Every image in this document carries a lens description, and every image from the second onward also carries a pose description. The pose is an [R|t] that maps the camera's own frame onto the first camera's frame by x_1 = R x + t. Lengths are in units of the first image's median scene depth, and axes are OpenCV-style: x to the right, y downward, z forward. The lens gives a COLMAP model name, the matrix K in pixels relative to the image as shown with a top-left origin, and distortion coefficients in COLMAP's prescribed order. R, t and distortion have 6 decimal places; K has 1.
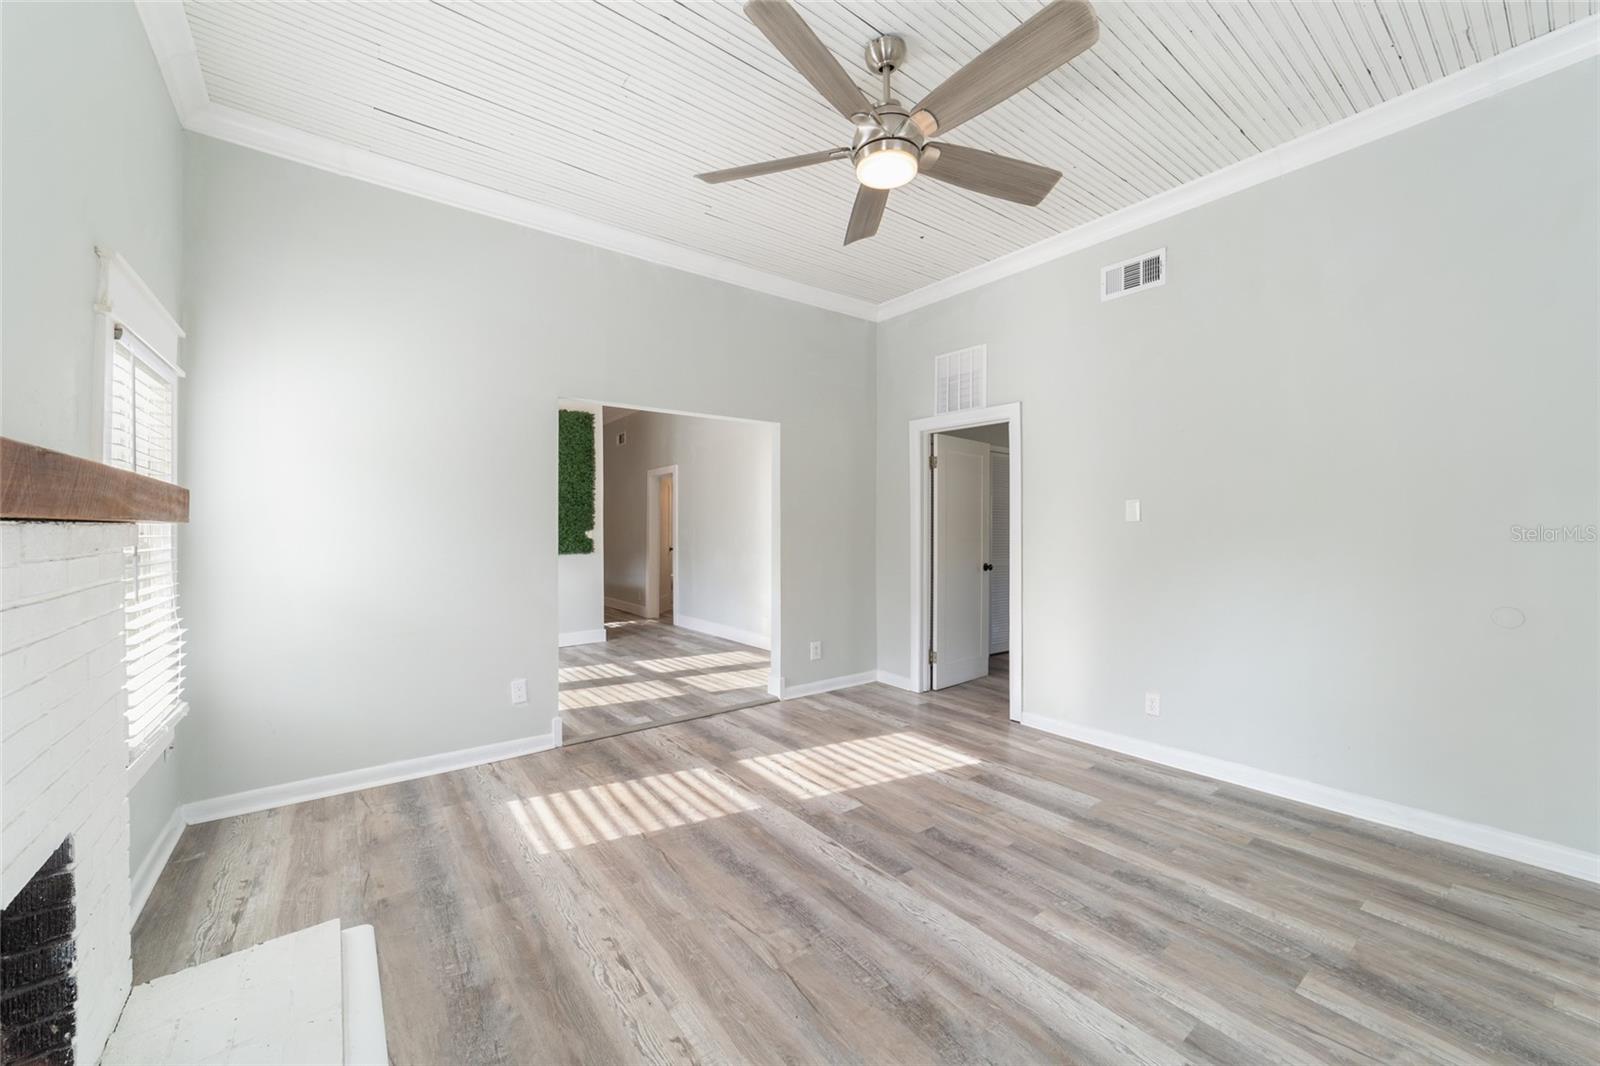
lens RADIAL K [[615.4, 0, 800.0], [0, 615.4, 533.0], [0, 0, 1]] dist [-0.022169, 0.010390]
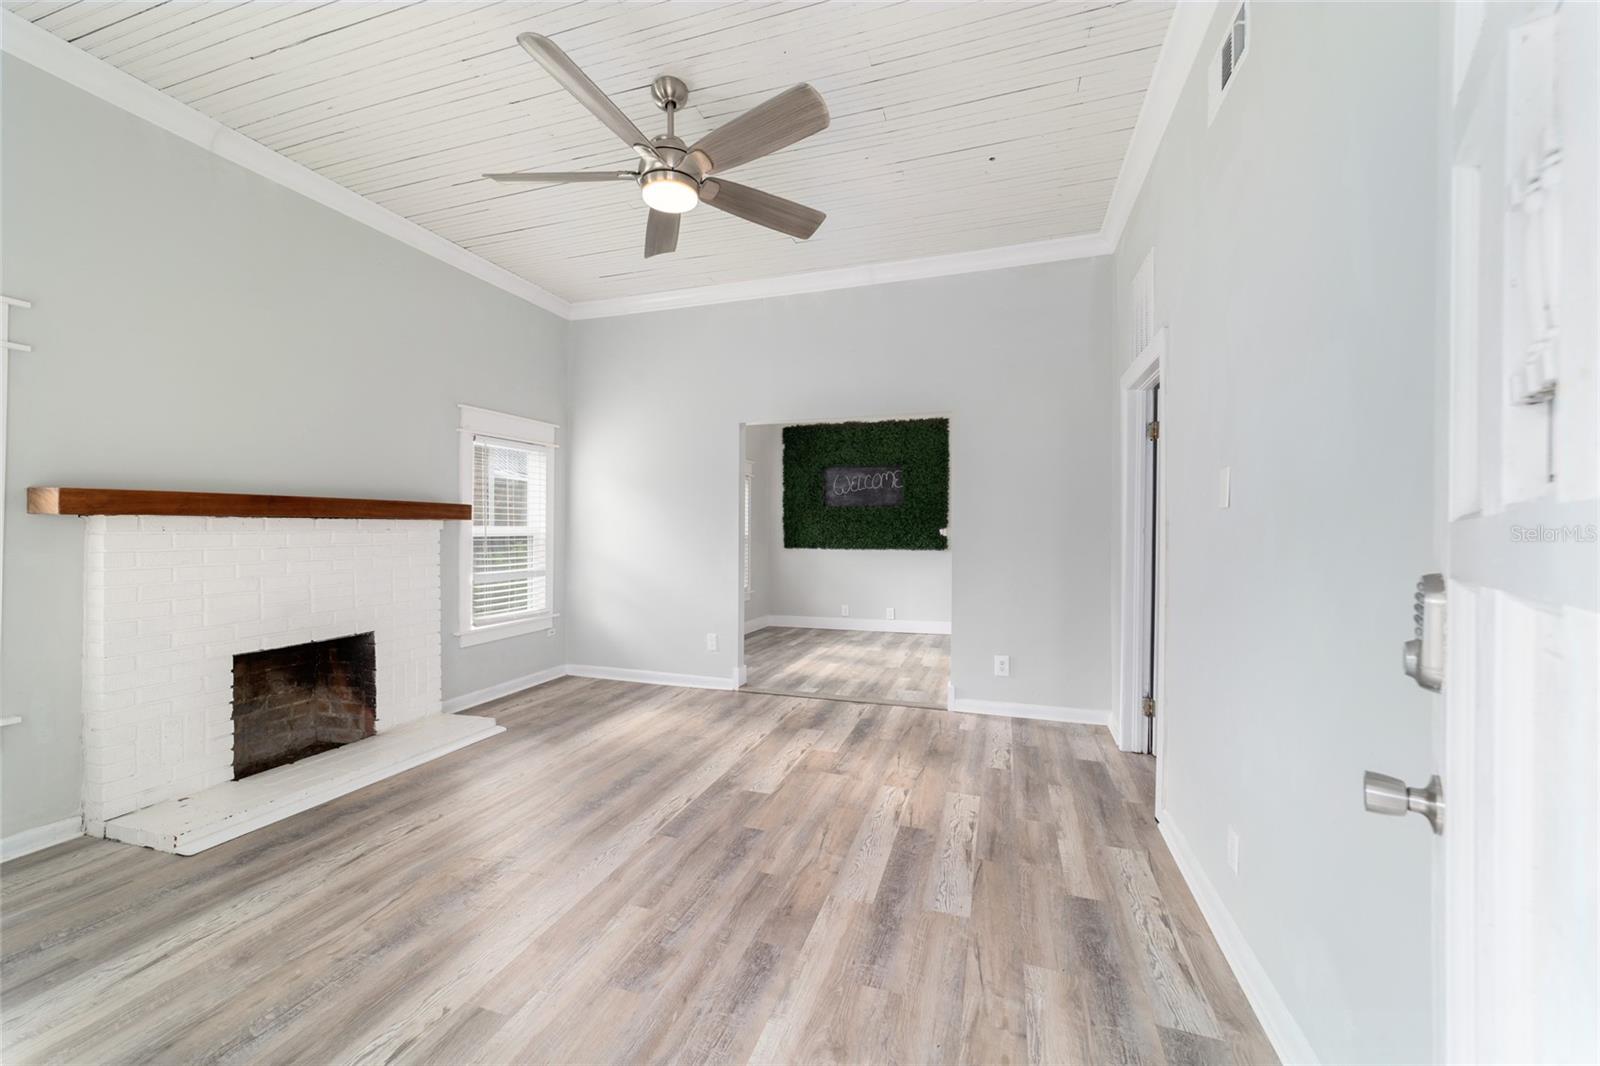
lens RADIAL K [[615.4, 0, 800.0], [0, 615.4, 533.0], [0, 0, 1]] dist [-0.022169, 0.010390]
pose [[0.563398, 0.008656, -0.826141, 0.841275], [-0.009930, 0.999944, 0.003705, 0.005374], [0.826126, 0.006116, 0.563452, 0.402880]]
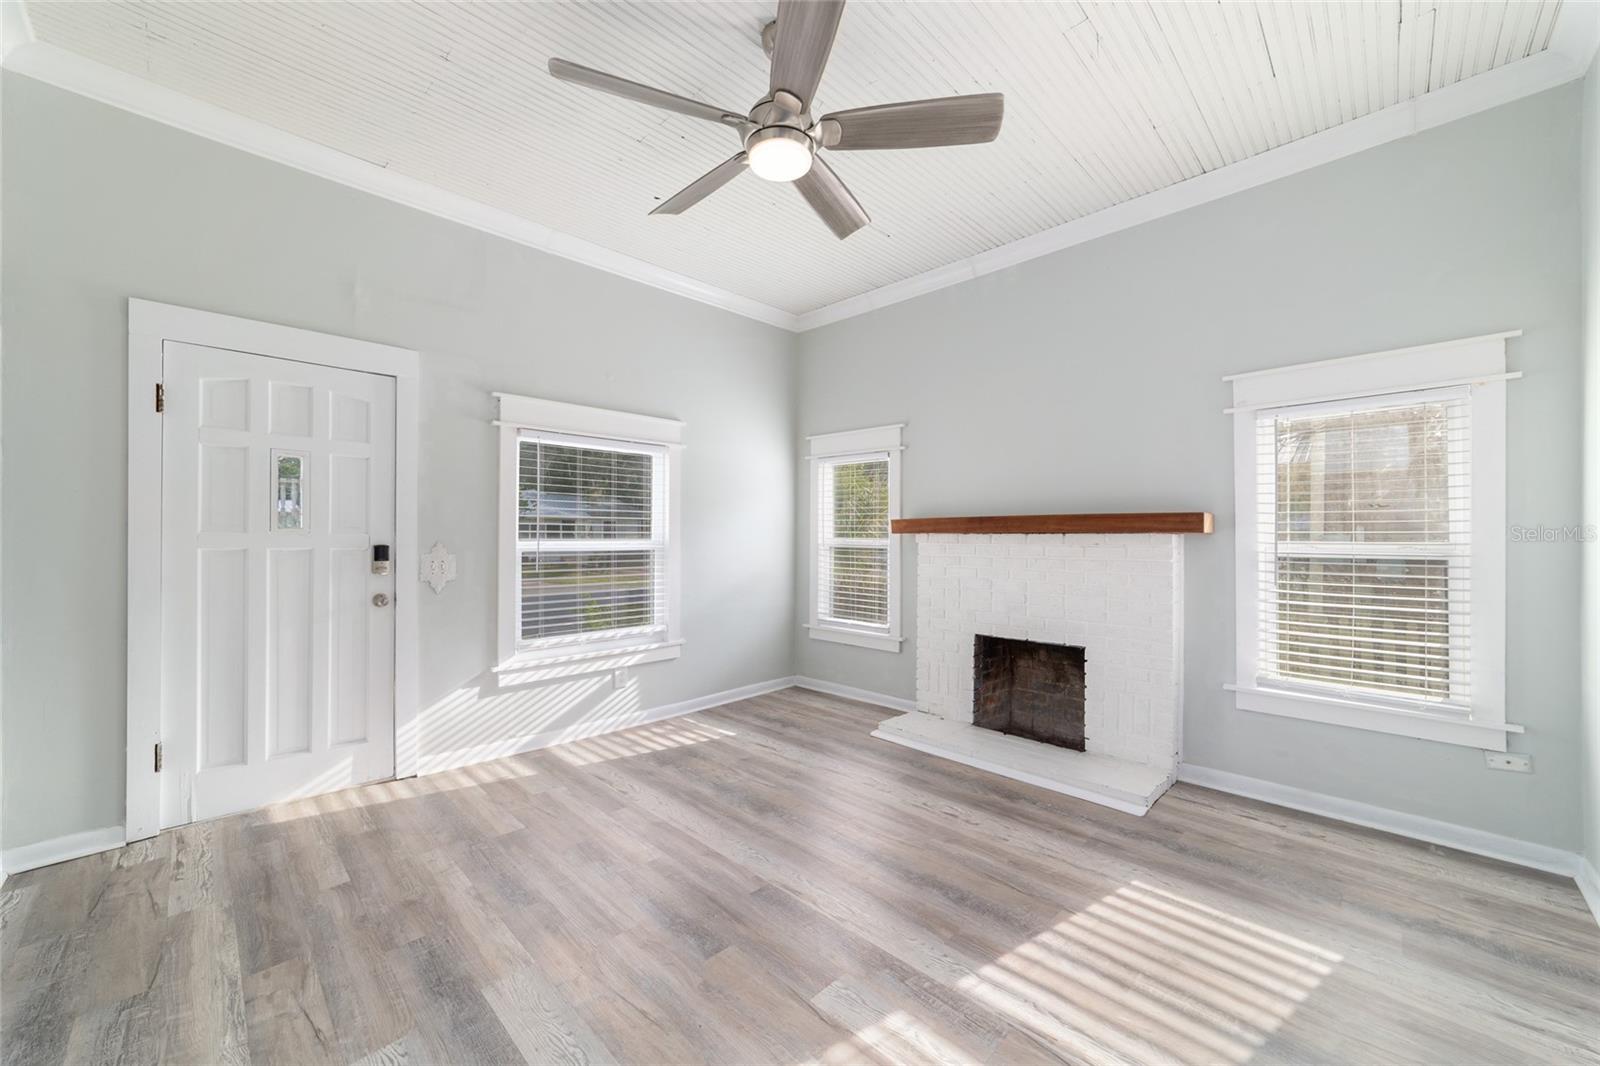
lens RADIAL K [[614.9, 0, 799.2], [0, 614.9, 525.8], [0, 0, 1]] dist [-0.020576, 0.010077]
pose [[-0.991122, -0.005541, -0.132842, 0.168353], [-0.004677, 0.999966, -0.006817, -0.010715], [0.132875, -0.006135, -0.991114, 1.379300]]
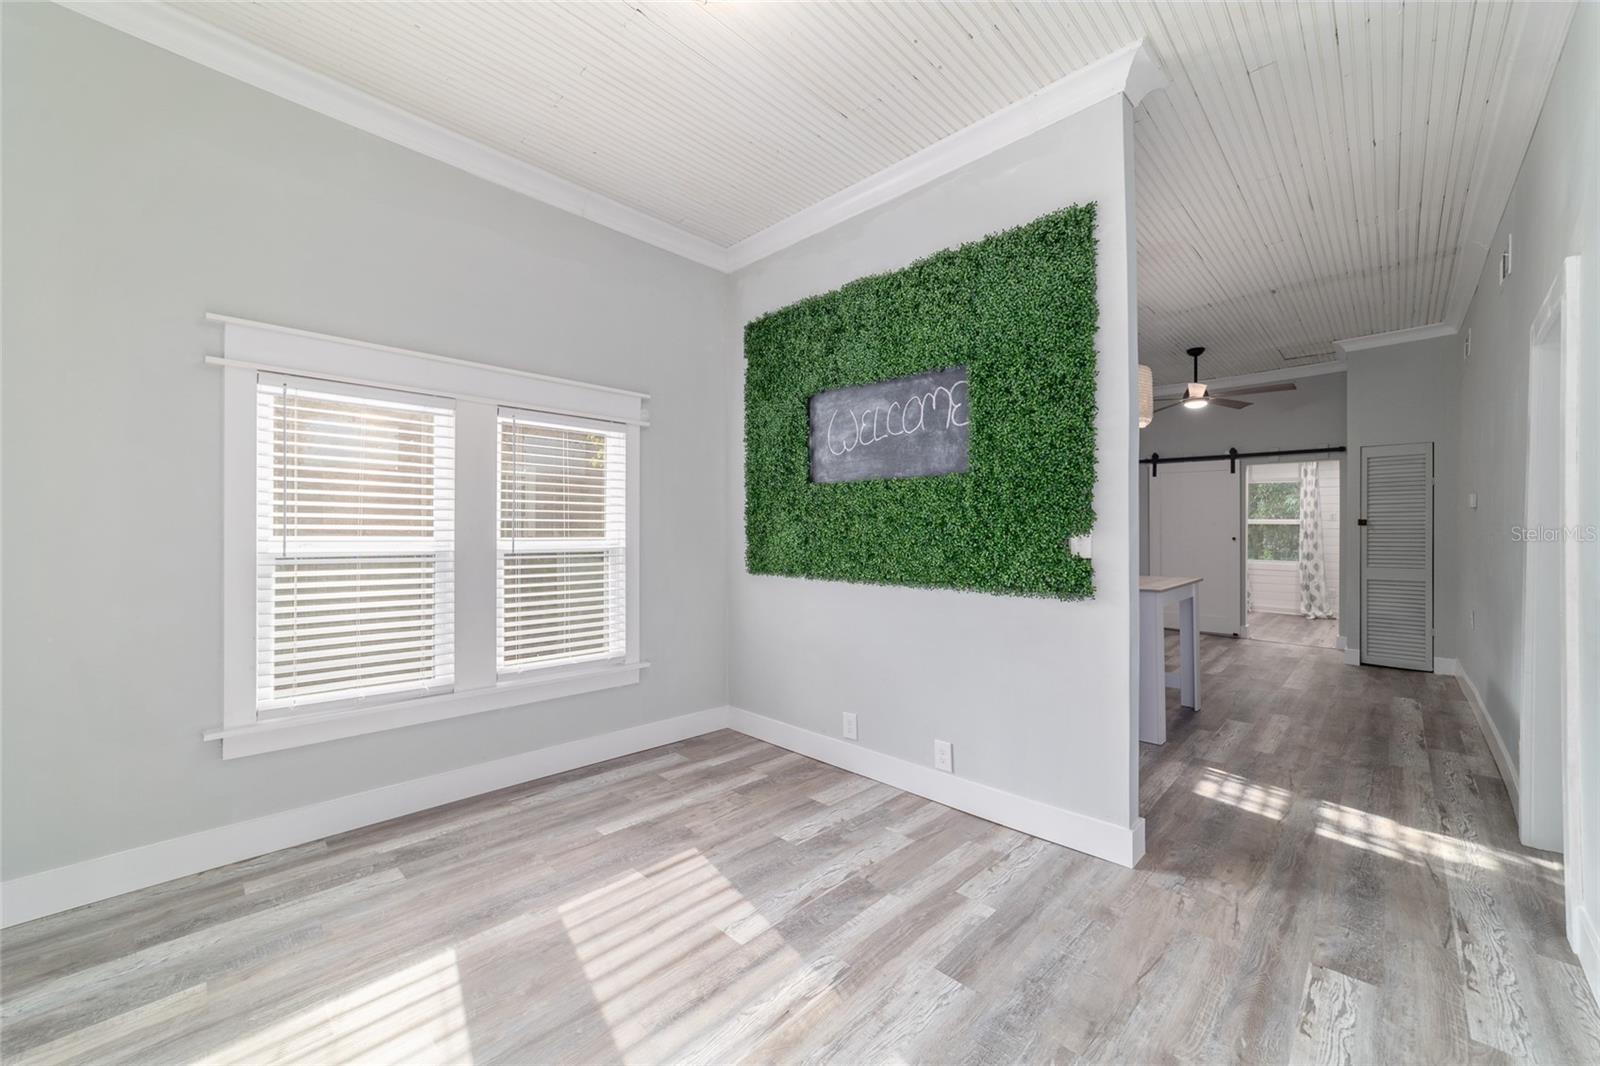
lens RADIAL K [[614.9, 0, 799.2], [0, 614.9, 525.8], [0, 0, 1]] dist [-0.020576, 0.010077]
pose [[0.136365, 0.000958, -0.990658, -0.027827], [-0.009087, 0.999959, -0.000283, -0.016391], [0.990617, 0.009040, 0.136368, 1.662681]]
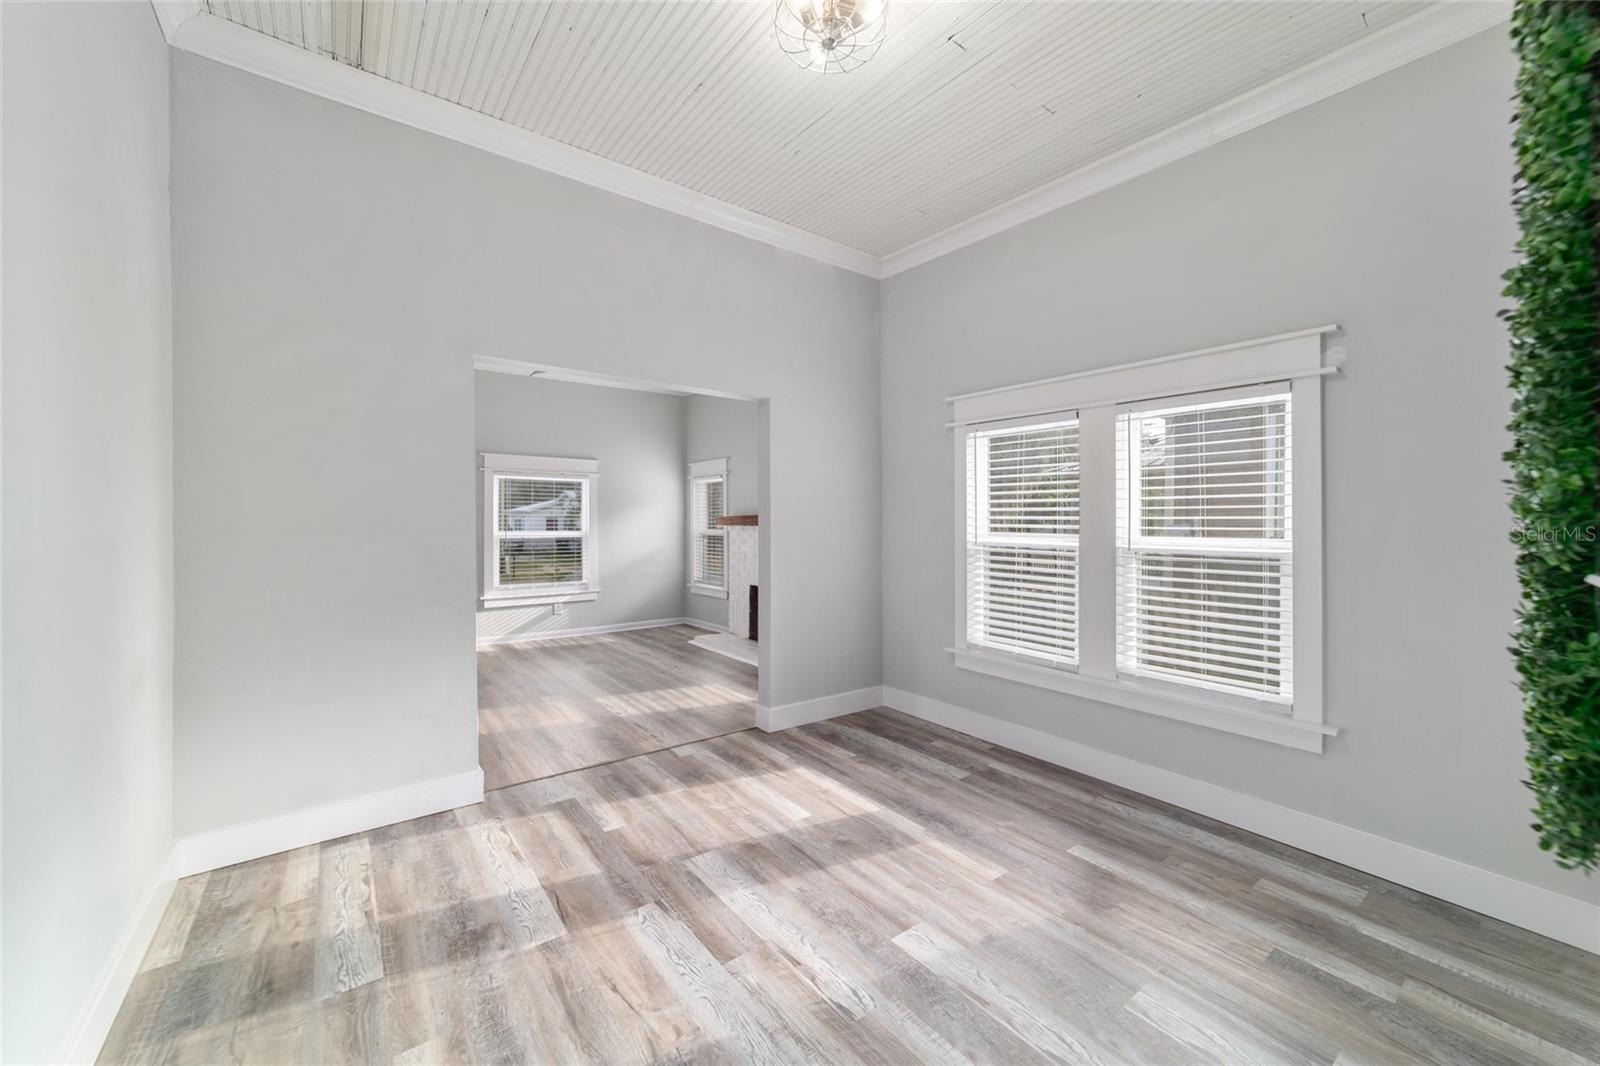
lens RADIAL K [[614.9, 0, 799.2], [0, 614.9, 525.8], [0, 0, 1]] dist [-0.020576, 0.010077]
pose [[-0.999946, 0.002813, 0.009973, -0.522654], [0.002883, 0.999971, 0.007001, -0.017372], [-0.009953, 0.007029, -0.999926, 2.264252]]
